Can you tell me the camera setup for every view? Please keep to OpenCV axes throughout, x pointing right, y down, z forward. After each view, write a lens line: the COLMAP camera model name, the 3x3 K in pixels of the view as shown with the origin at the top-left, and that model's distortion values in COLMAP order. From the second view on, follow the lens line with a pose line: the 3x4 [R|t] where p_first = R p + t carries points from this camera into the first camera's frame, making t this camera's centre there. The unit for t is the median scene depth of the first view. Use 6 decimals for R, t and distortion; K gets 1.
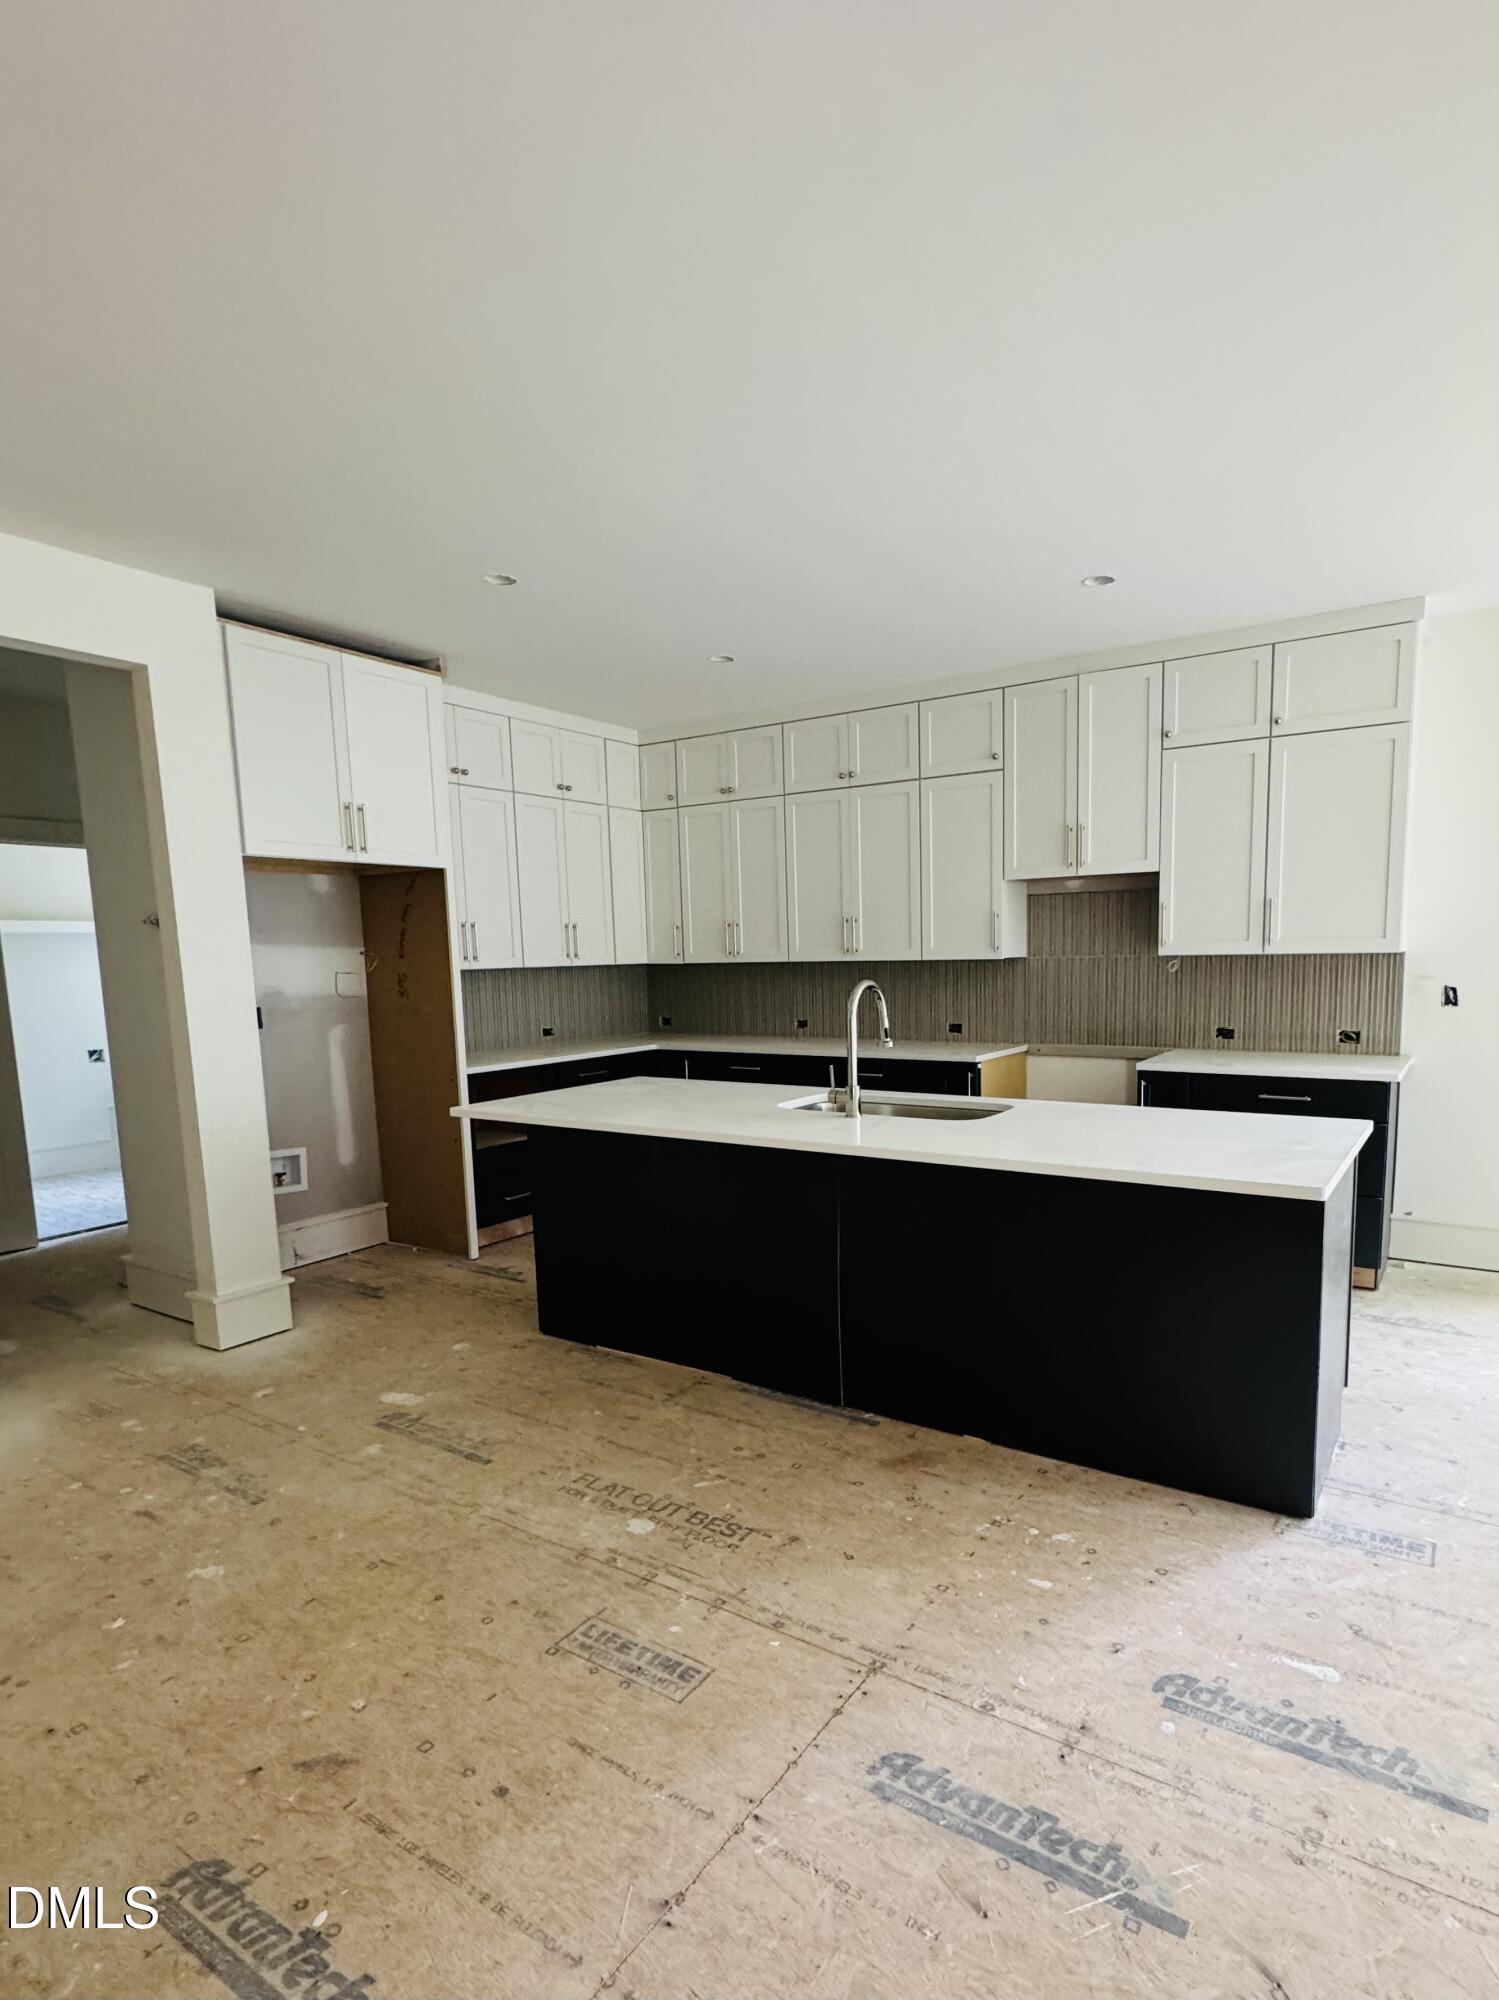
lens RADIAL K [[1039.0, 0, 847.4], [0, 1039.0, 1093.5], [0, 0, 1]] dist [-0.003659, -0.000373]
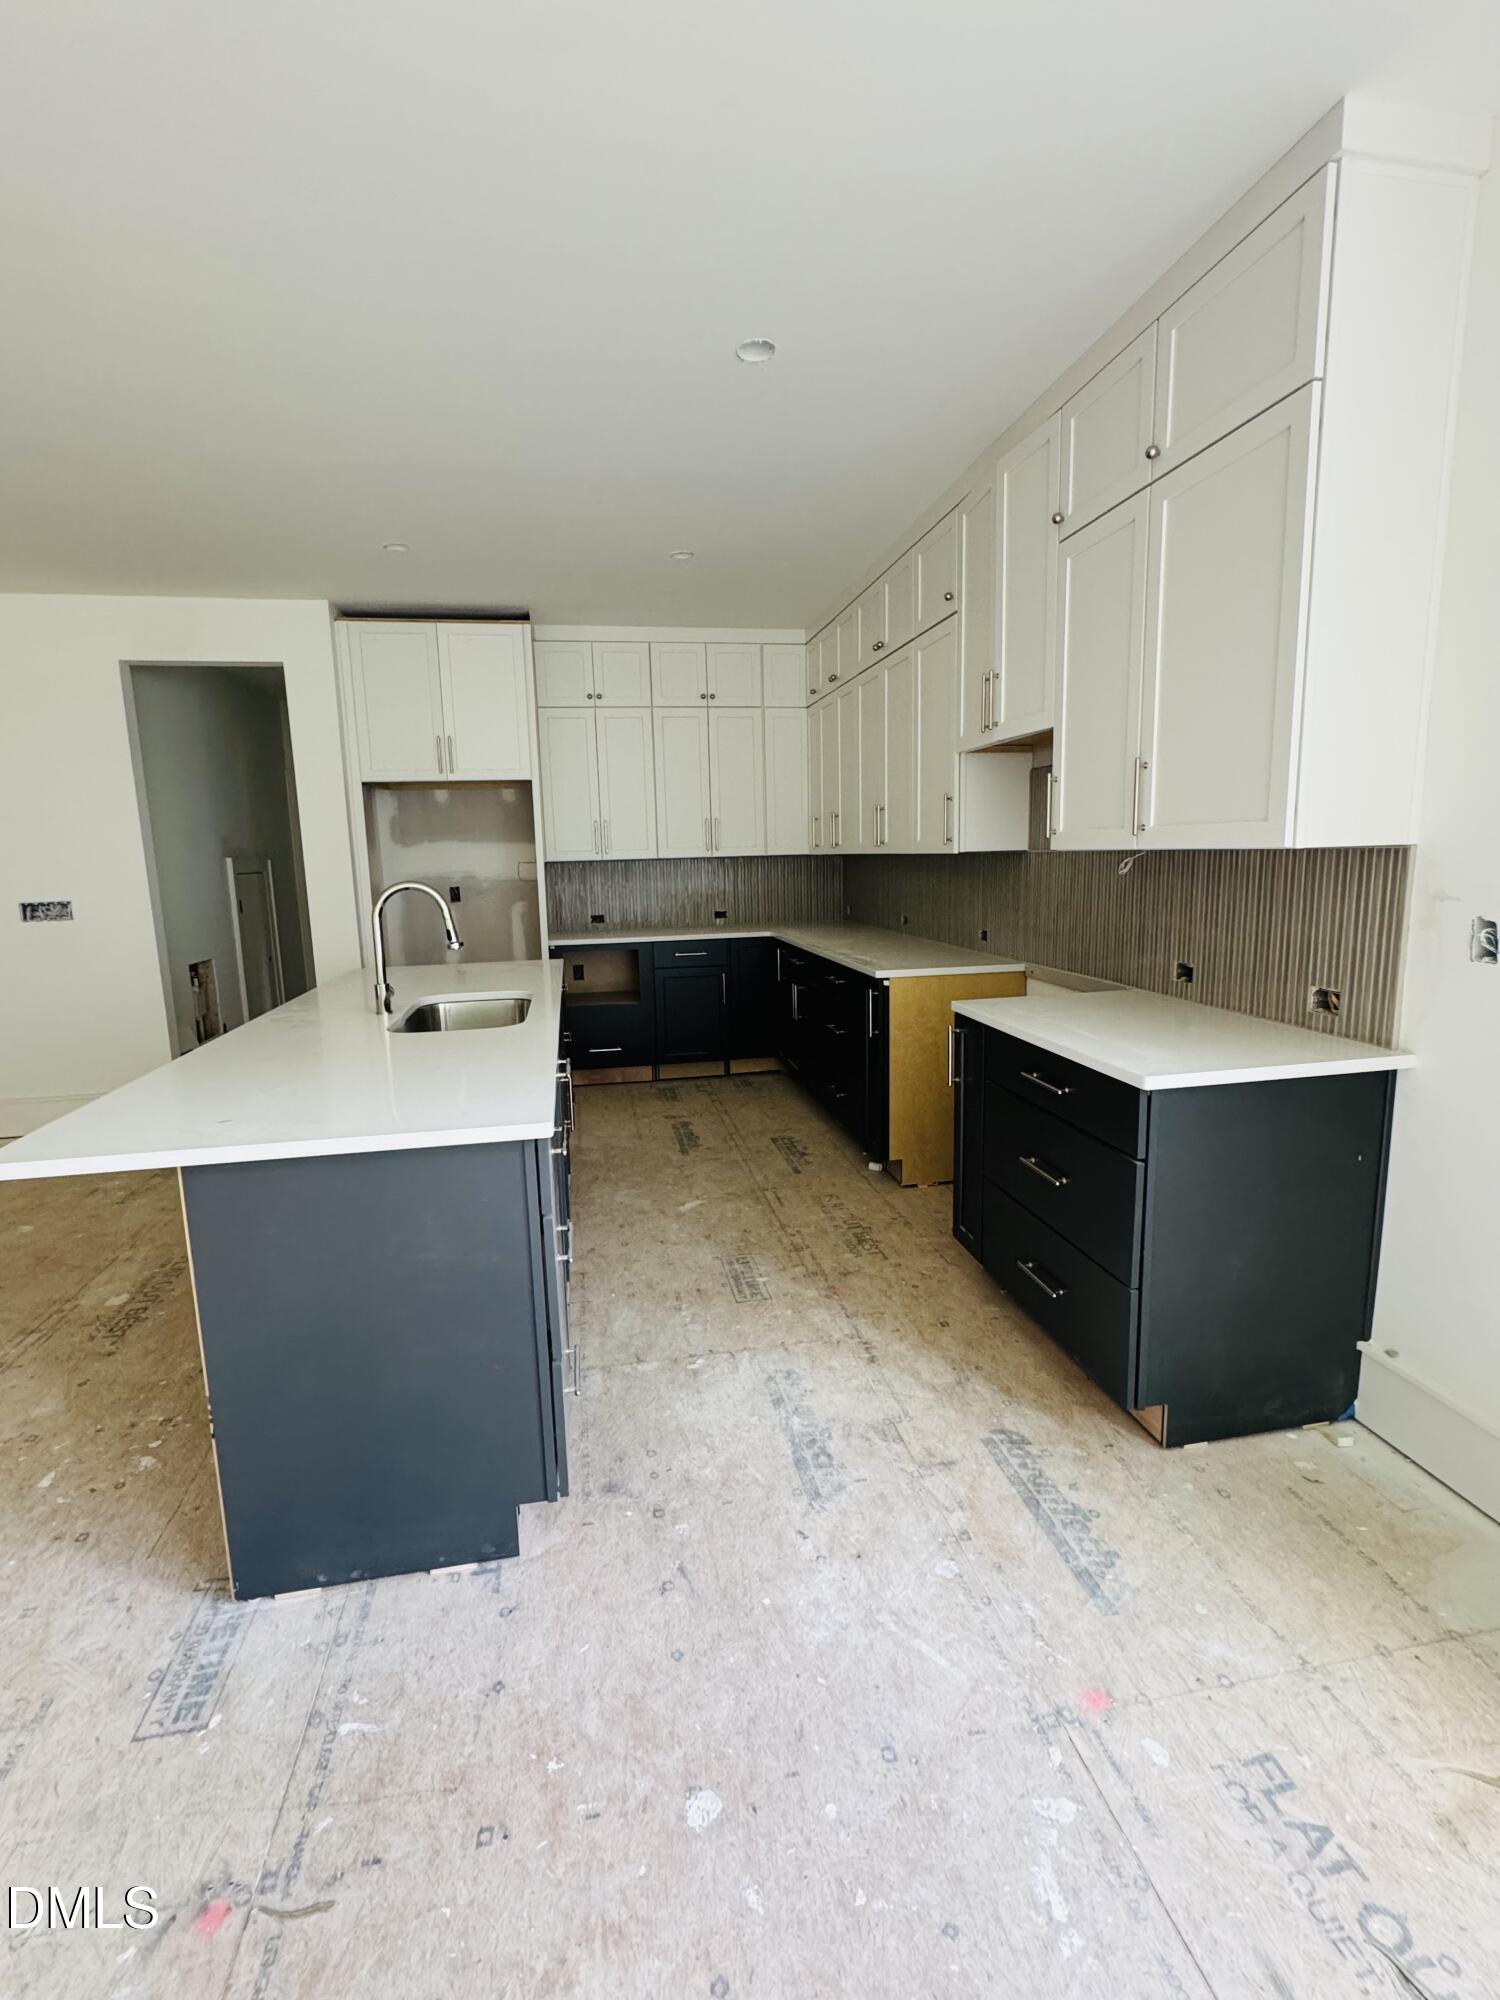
lens RADIAL K [[918.8, 0, 750.0], [0, 918.8, 1000.0], [0, 0, 1]] dist [-0.002221, -0.000133]
pose [[0.672208, 0.120034, -0.730567, 0.730216], [-0.088569, 0.992721, 0.081612, -0.077958], [0.735045, 0.009845, 0.677947, 0.517980]]
